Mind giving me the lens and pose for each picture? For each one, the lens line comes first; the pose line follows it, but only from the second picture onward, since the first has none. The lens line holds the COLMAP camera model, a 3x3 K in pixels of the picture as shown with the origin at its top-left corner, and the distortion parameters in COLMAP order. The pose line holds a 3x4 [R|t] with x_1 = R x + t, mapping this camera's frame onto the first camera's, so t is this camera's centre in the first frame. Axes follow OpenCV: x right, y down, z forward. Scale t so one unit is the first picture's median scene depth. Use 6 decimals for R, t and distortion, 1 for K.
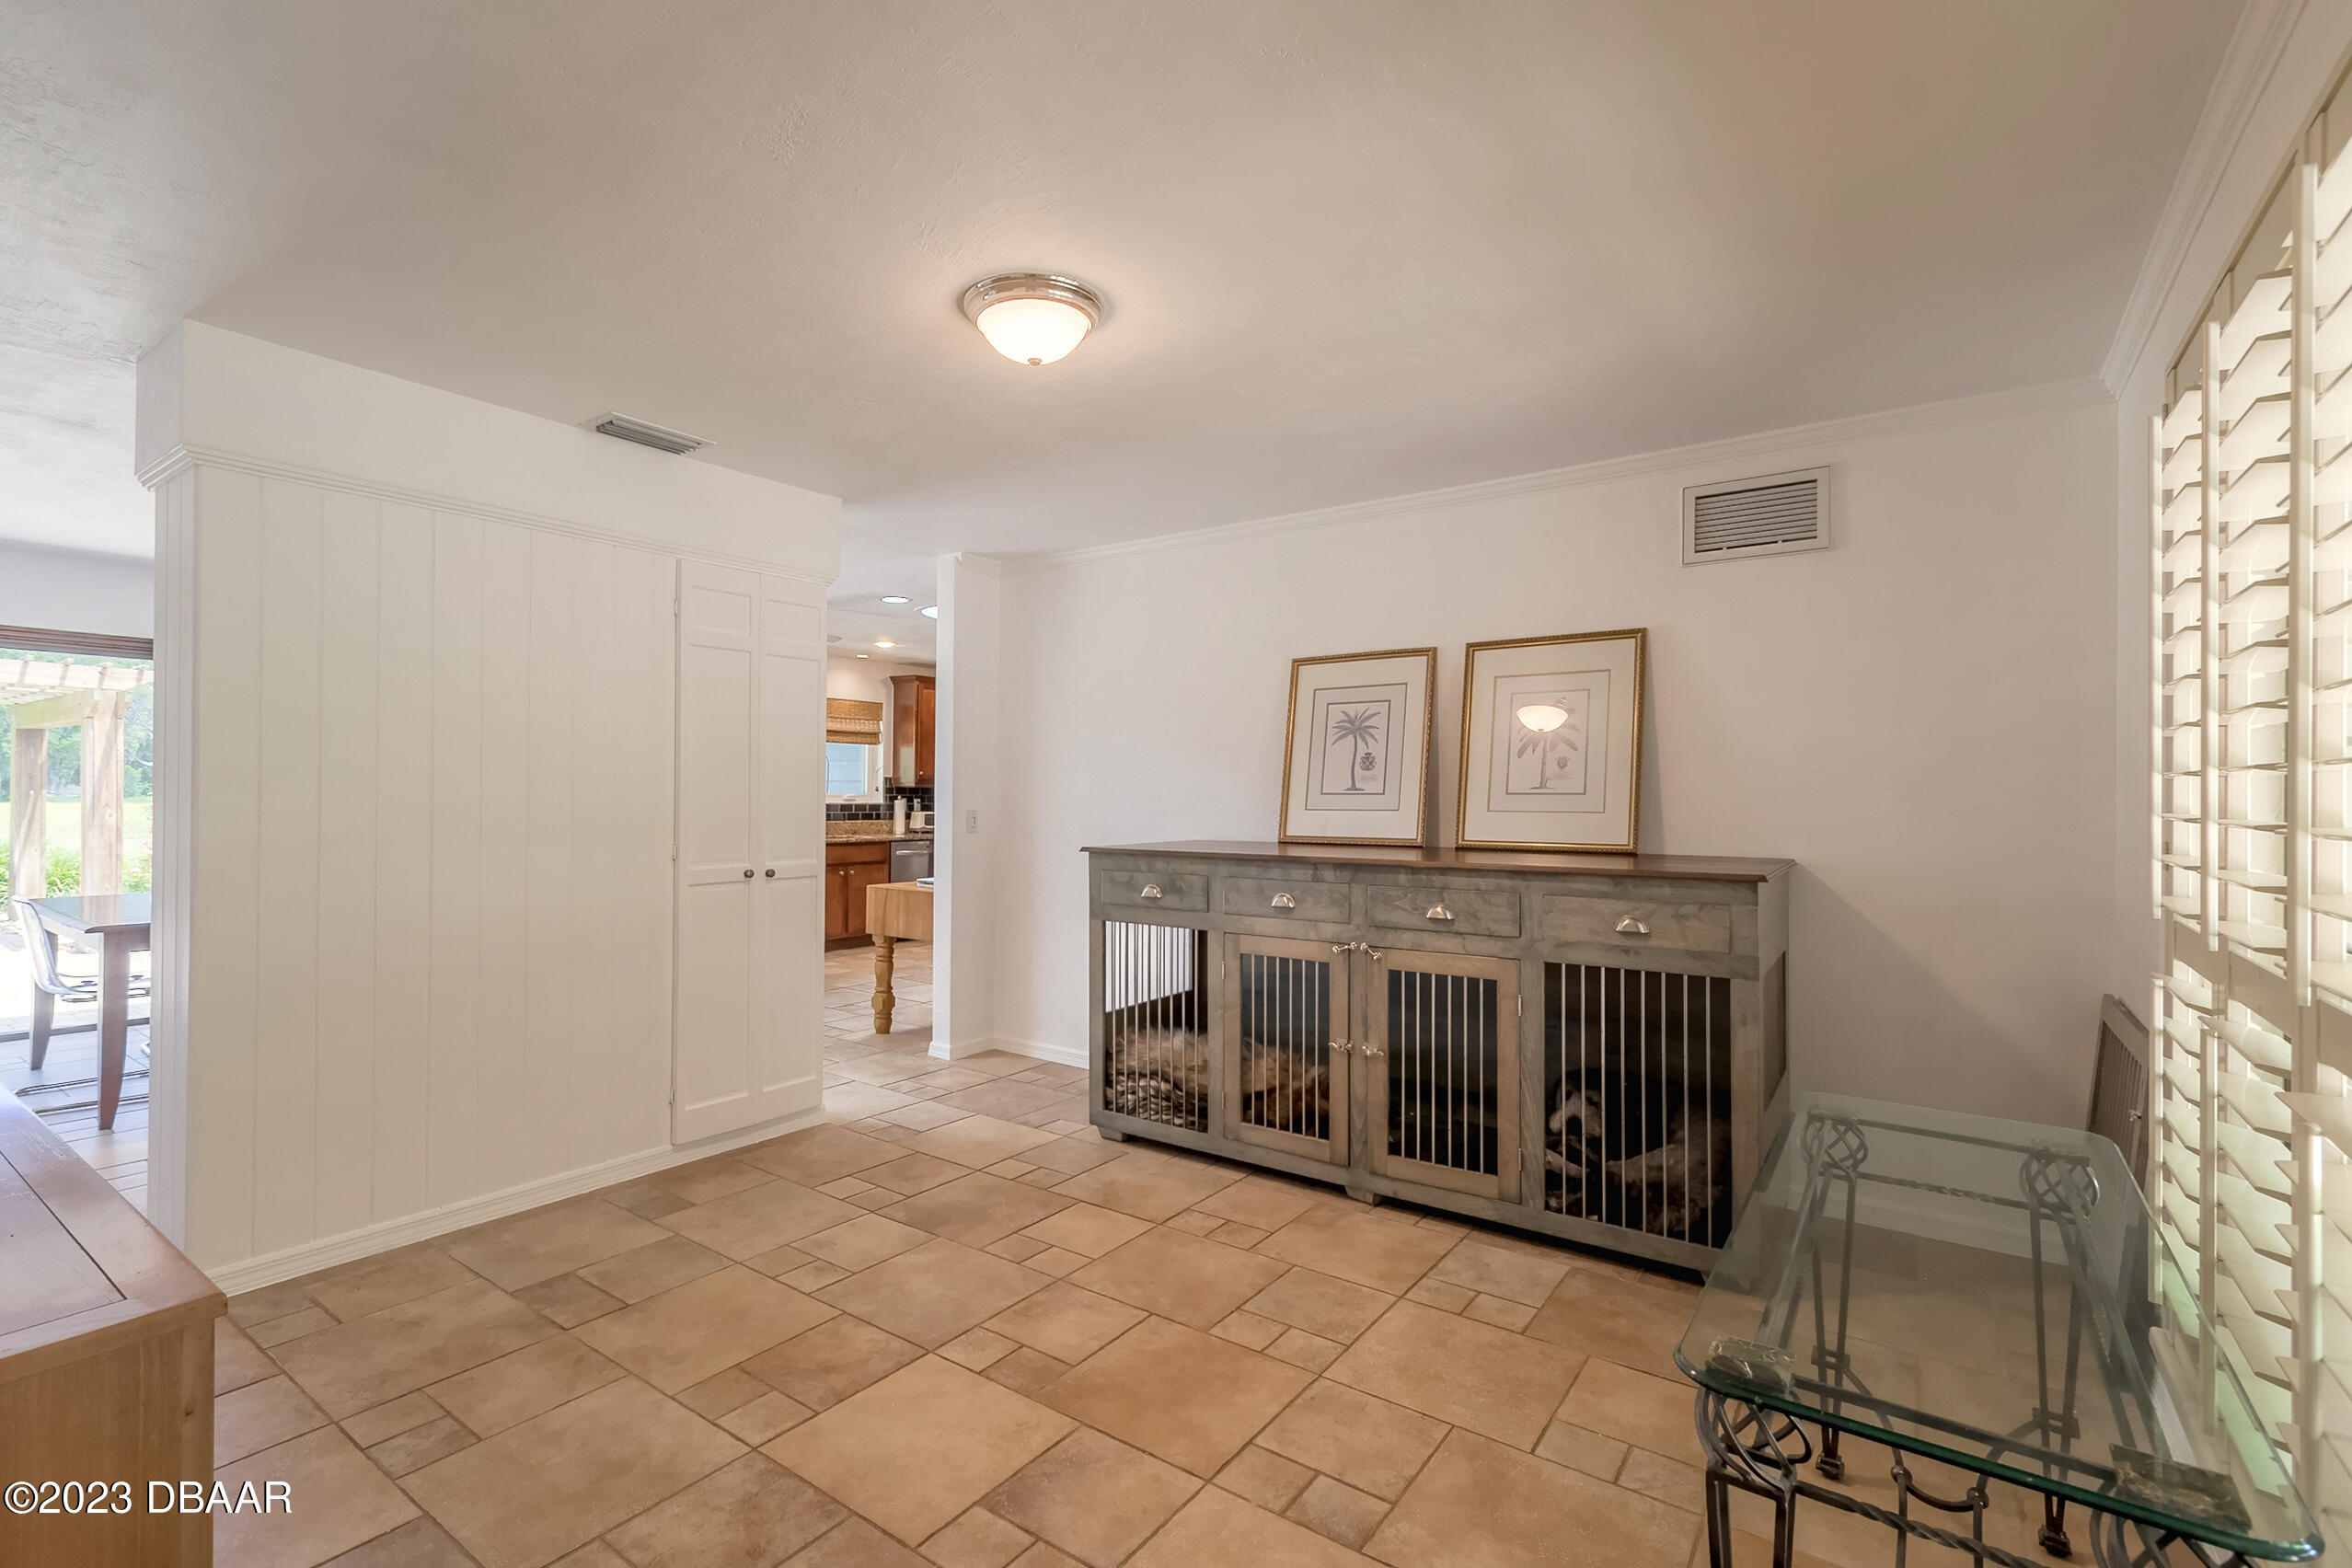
lens RADIAL K [[1061.6, 0, 1140.0], [0, 1061.6, 788.0], [0, 0, 1]] dist [0.012570, -0.005240]
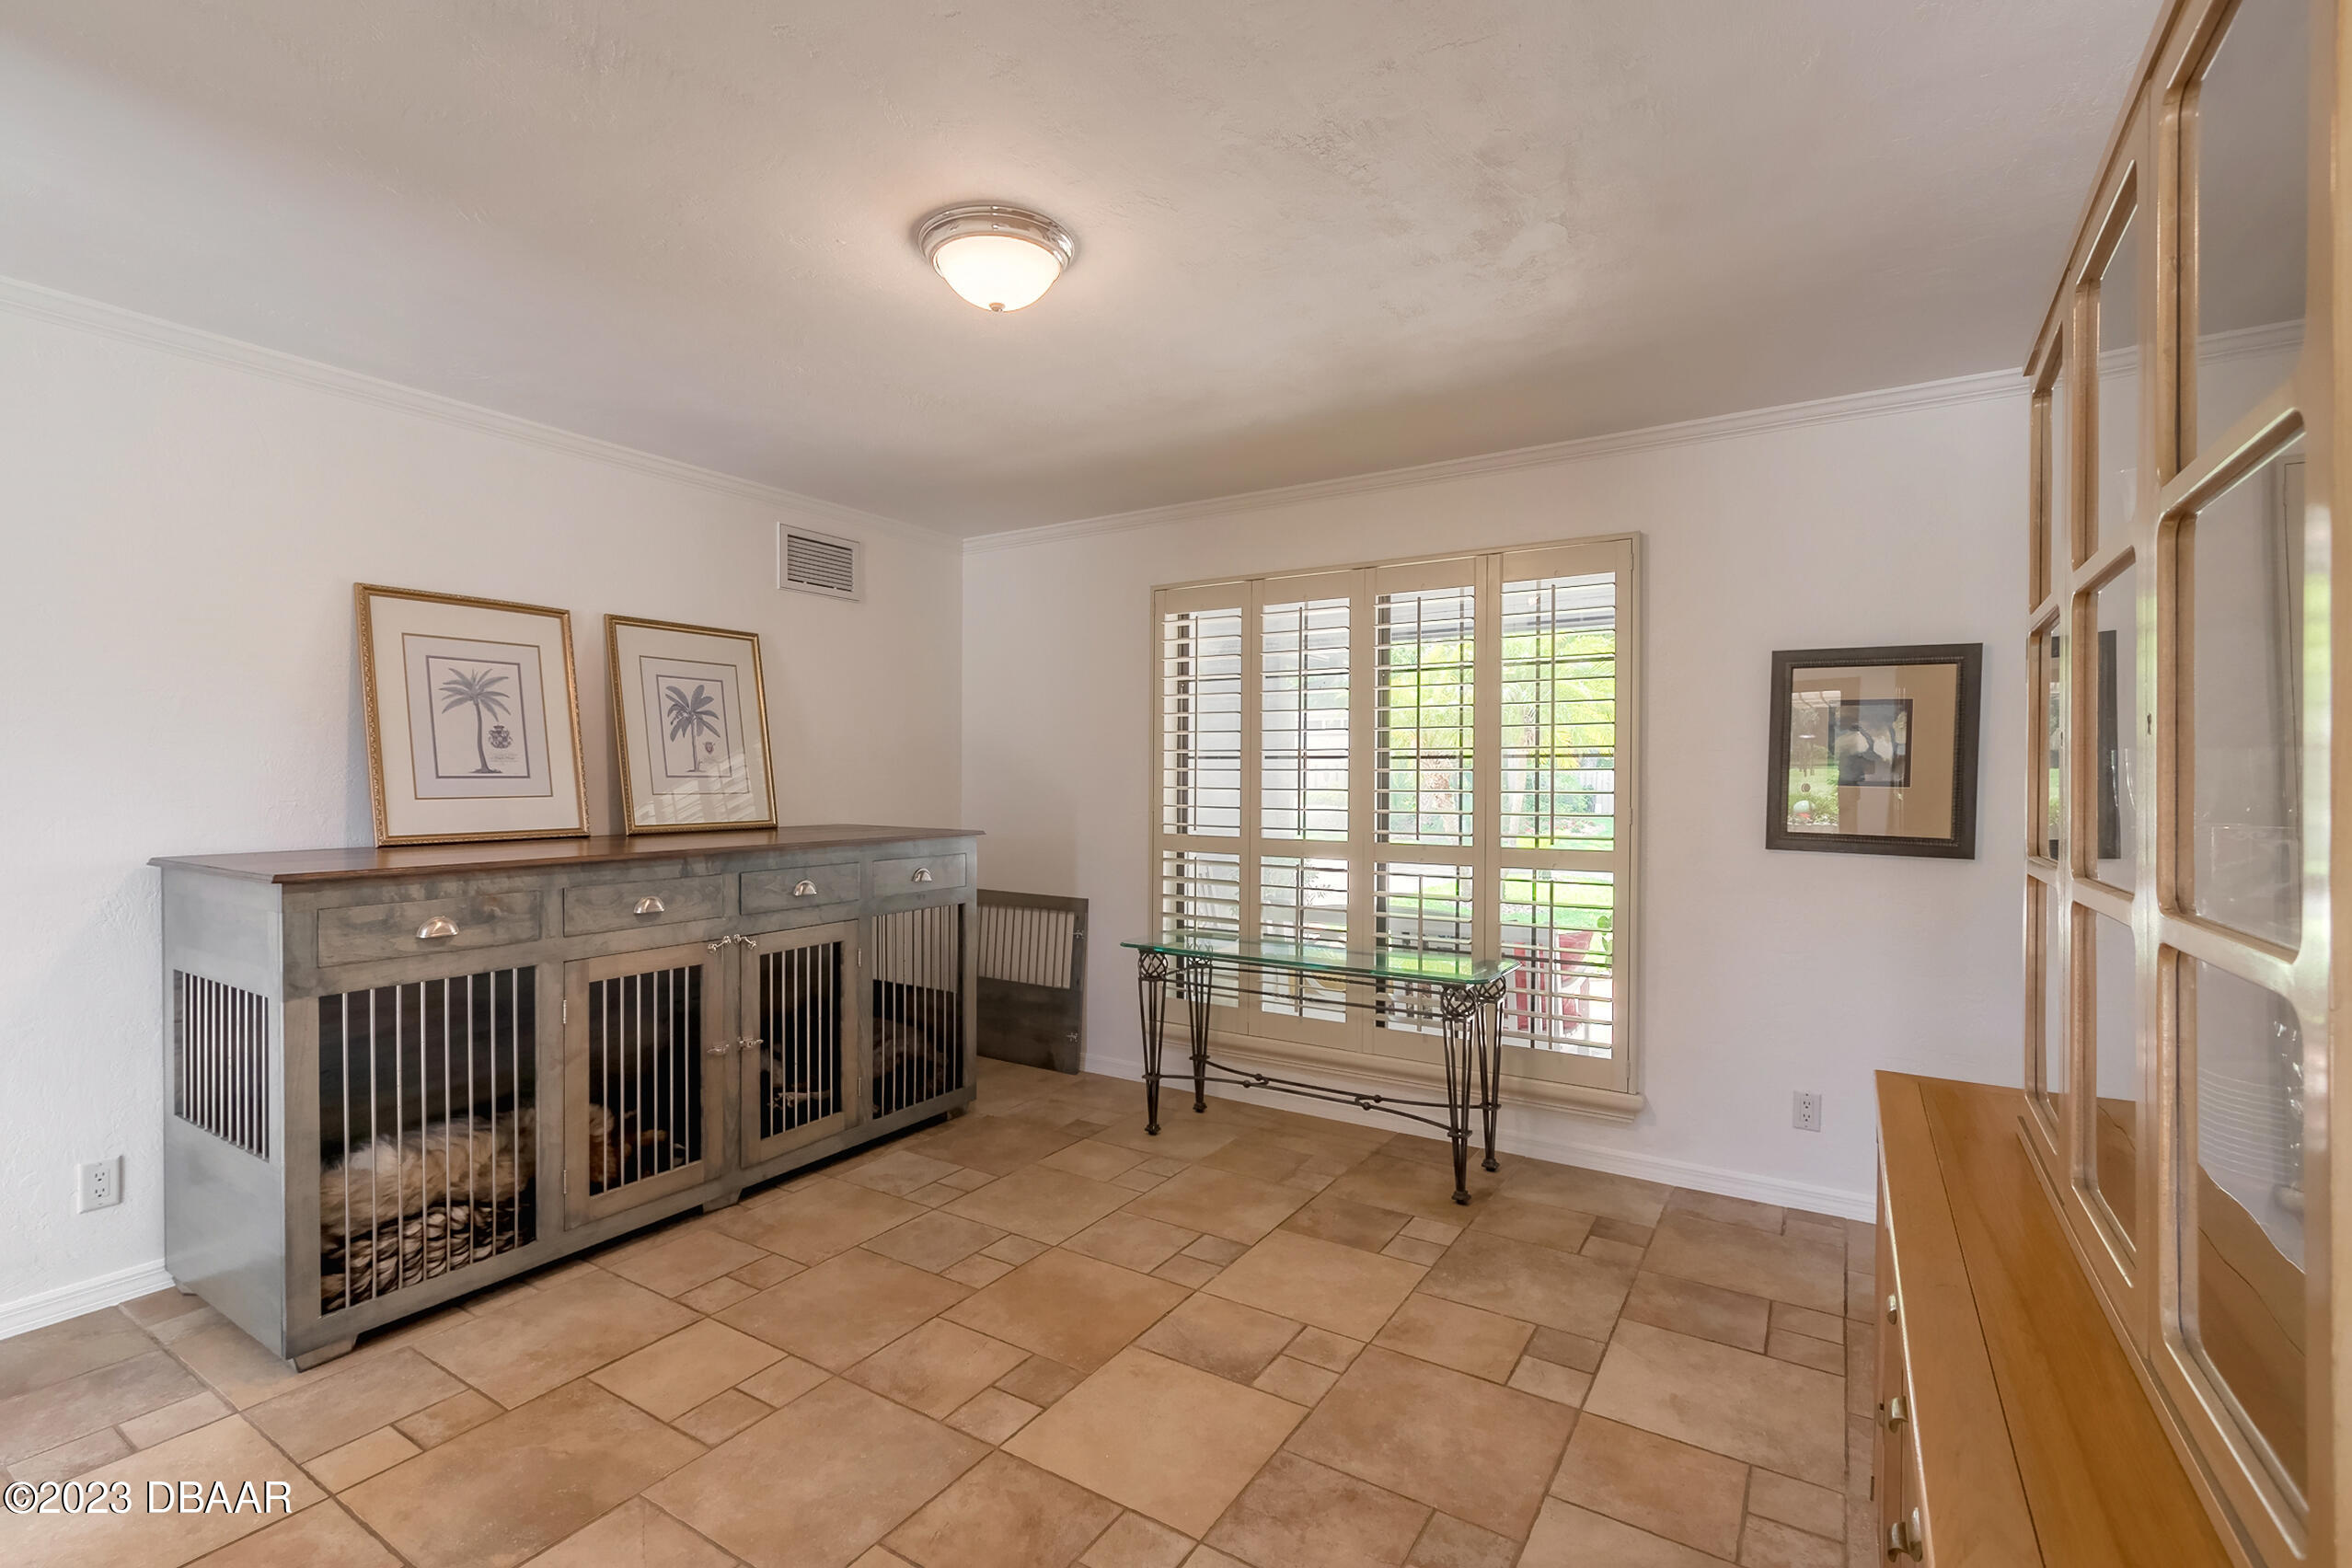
lens RADIAL K [[1061.6, 0, 1140.0], [0, 1061.6, 788.0], [0, 0, 1]] dist [0.012570, -0.005240]
pose [[-0.049978, -0.015534, 0.998630, -0.743702], [-0.008224, 0.999852, 0.015141, -0.002881], [-0.998716, -0.007456, -0.050098, 0.671925]]
